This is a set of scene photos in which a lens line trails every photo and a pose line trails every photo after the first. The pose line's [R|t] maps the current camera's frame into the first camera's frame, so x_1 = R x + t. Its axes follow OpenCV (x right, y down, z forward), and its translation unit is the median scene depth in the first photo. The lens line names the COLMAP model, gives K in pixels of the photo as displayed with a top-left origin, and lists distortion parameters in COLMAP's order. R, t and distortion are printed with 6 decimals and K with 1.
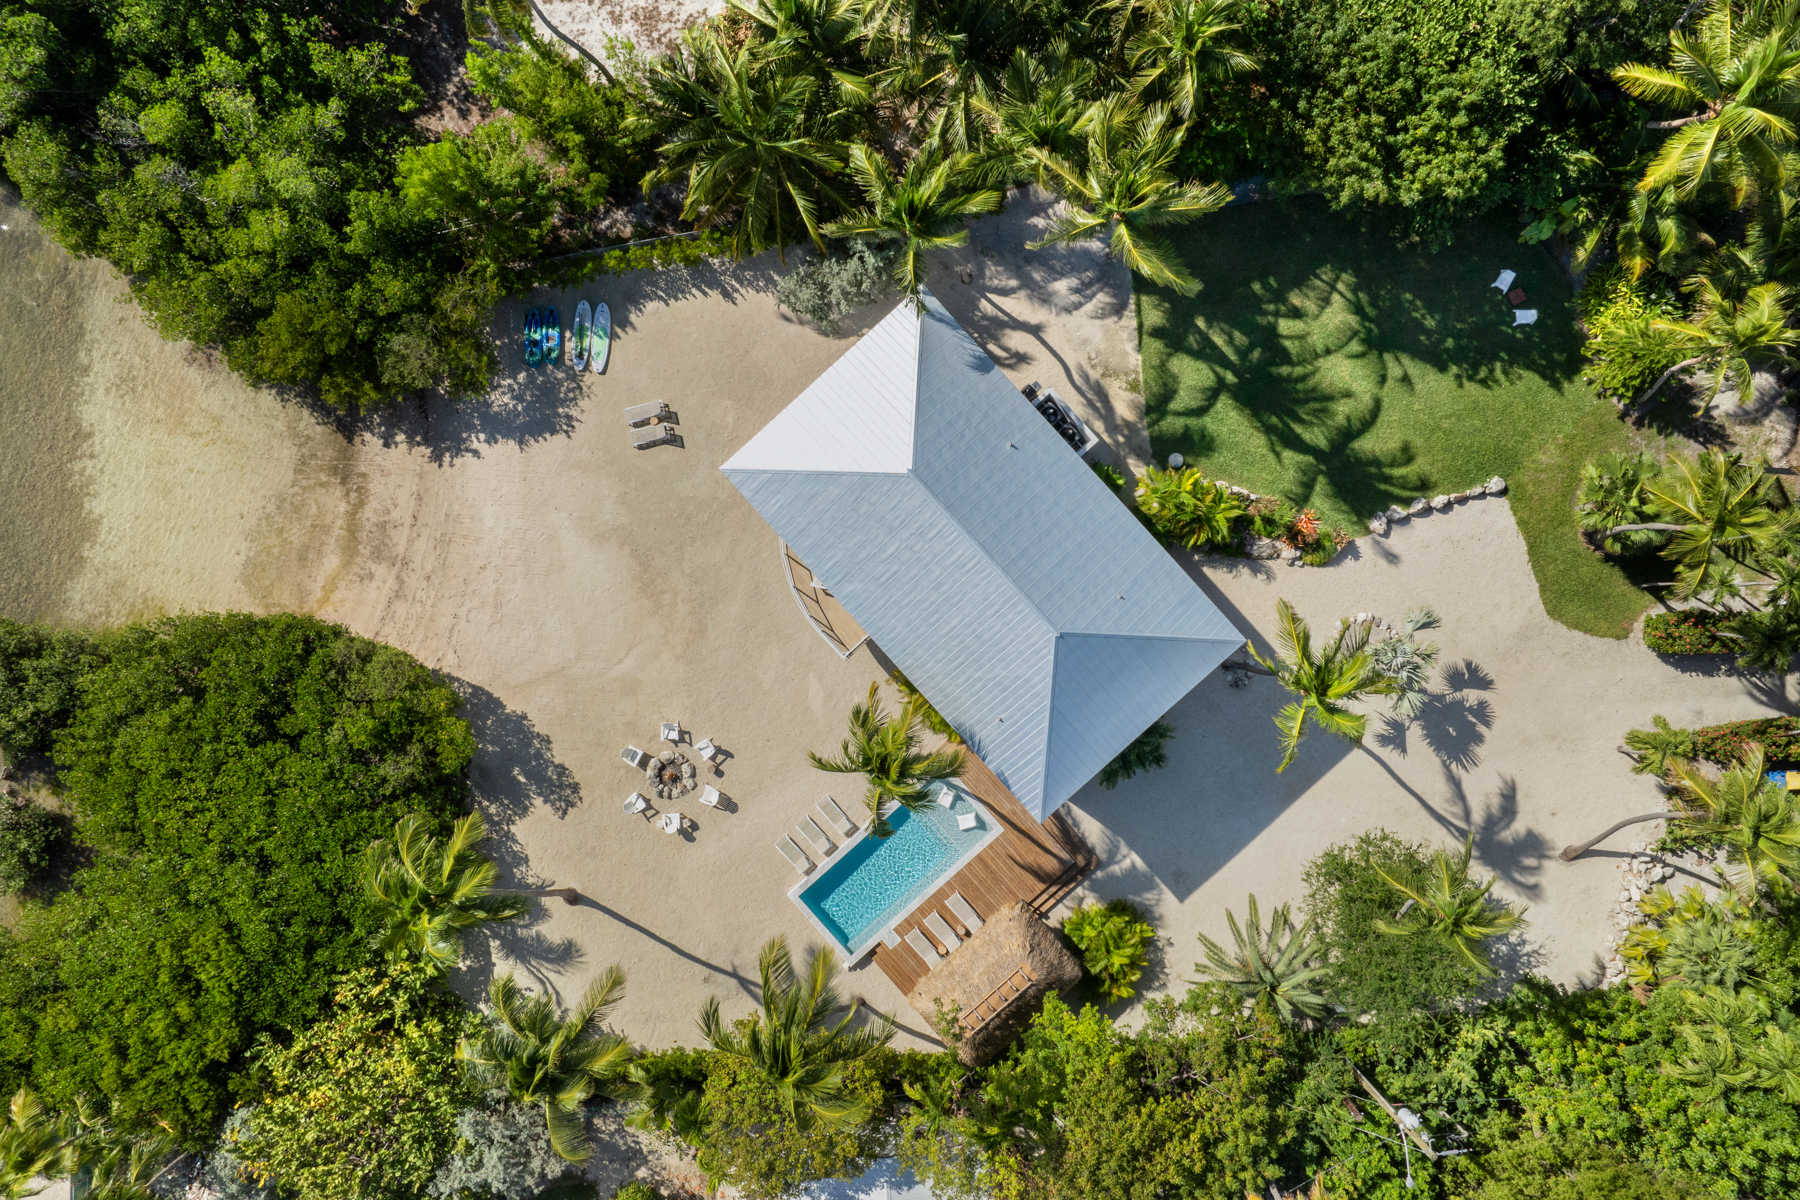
lens RADIAL K [[1243.5, 0, 880.1], [0, 1243.5, 596.9], [0, 0, 1]] dist [-0.039266, 0.002510]
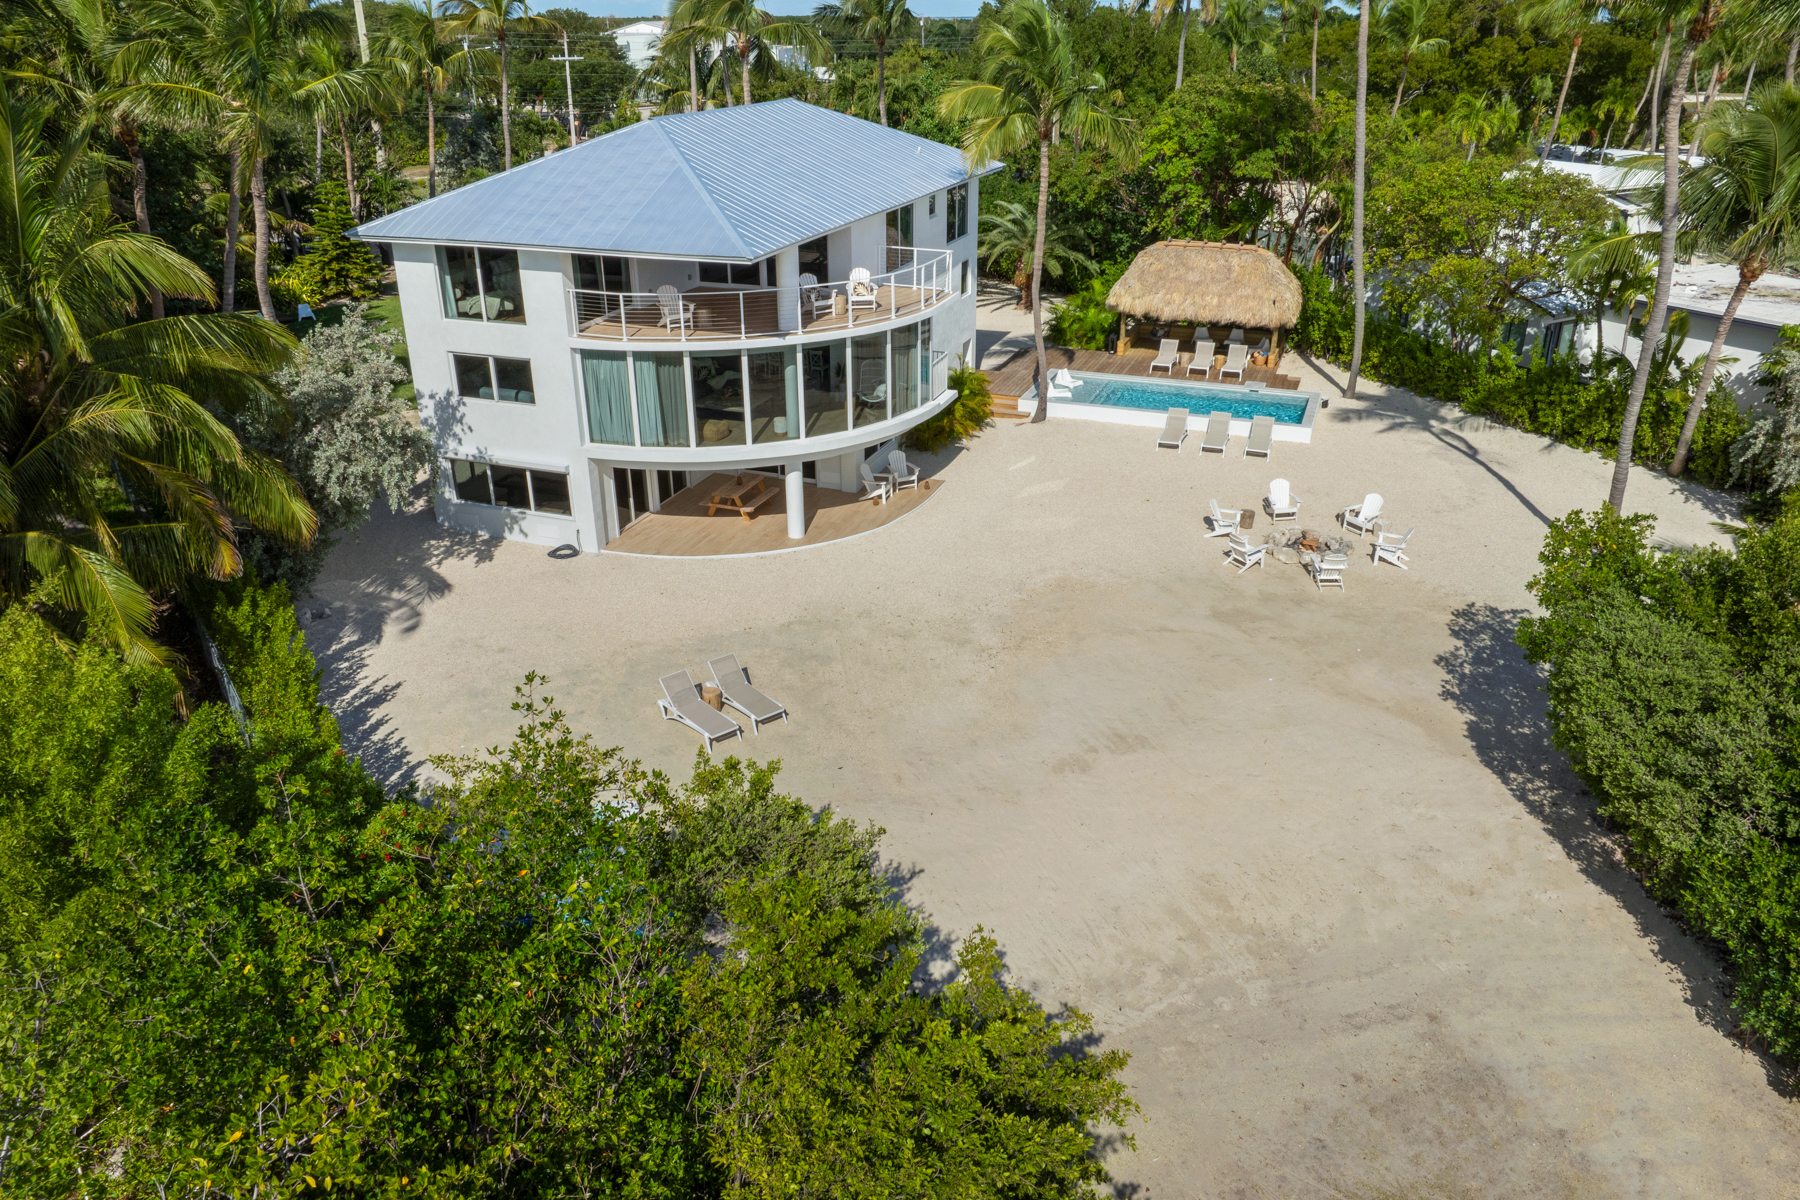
lens RADIAL K [[1273.7, 0, 900.0], [0, 1273.7, 600.0], [0, 0, 1]] dist [-0.029377, -0.000394]
pose [[-0.461185, -0.359360, 0.811276, -0.574211], [0.887256, -0.196258, 0.417444, -0.269012], [0.009206, 0.912329, 0.409355, 0.816083]]
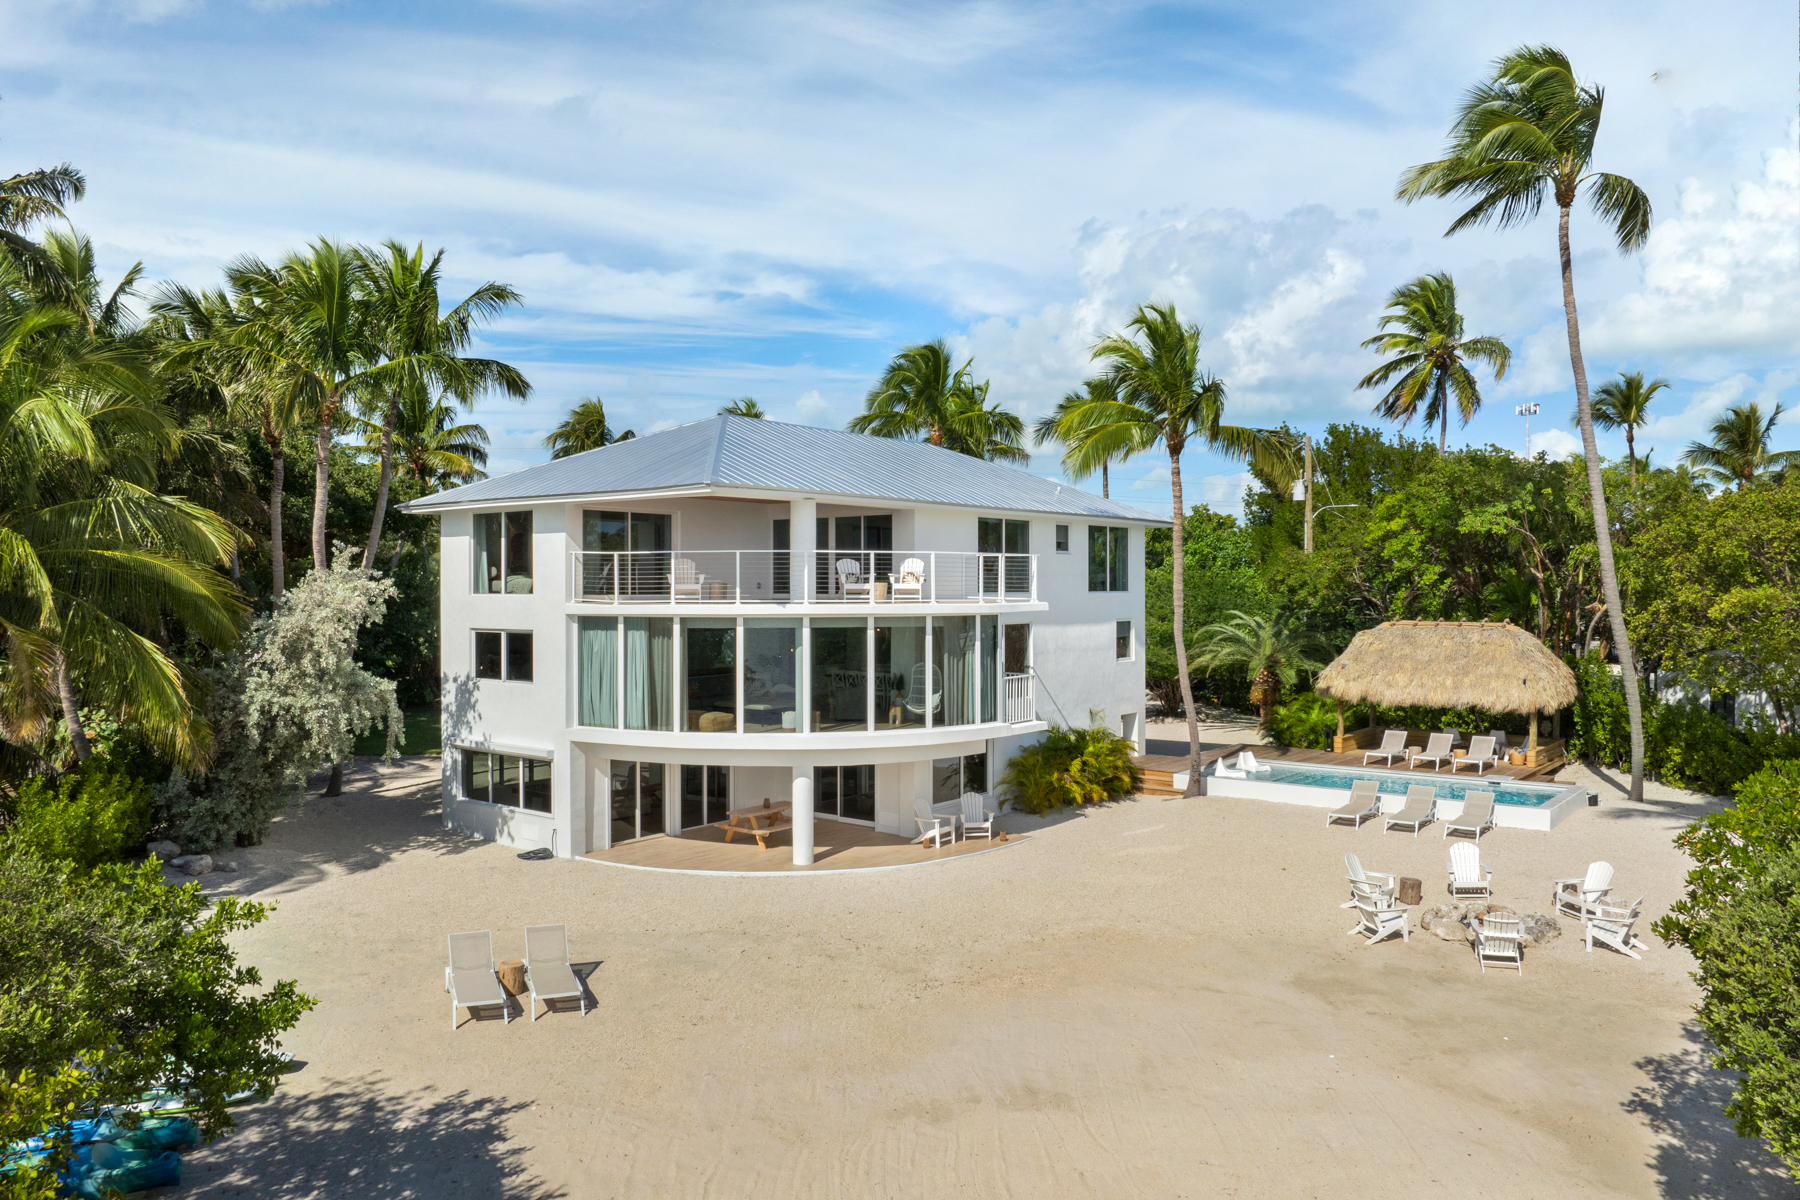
lens RADIAL K [[1279.6, 0, 898.5], [0, 1279.6, 582.5], [0, 0, 1]] dist [-0.035494, 0.001761]
pose [[-0.163449, 0.015156, 0.986435, -0.539630], [0.986551, 0.000984, 0.163453, -0.099273], [0.001506, 0.999885, -0.015113, 0.934454]]
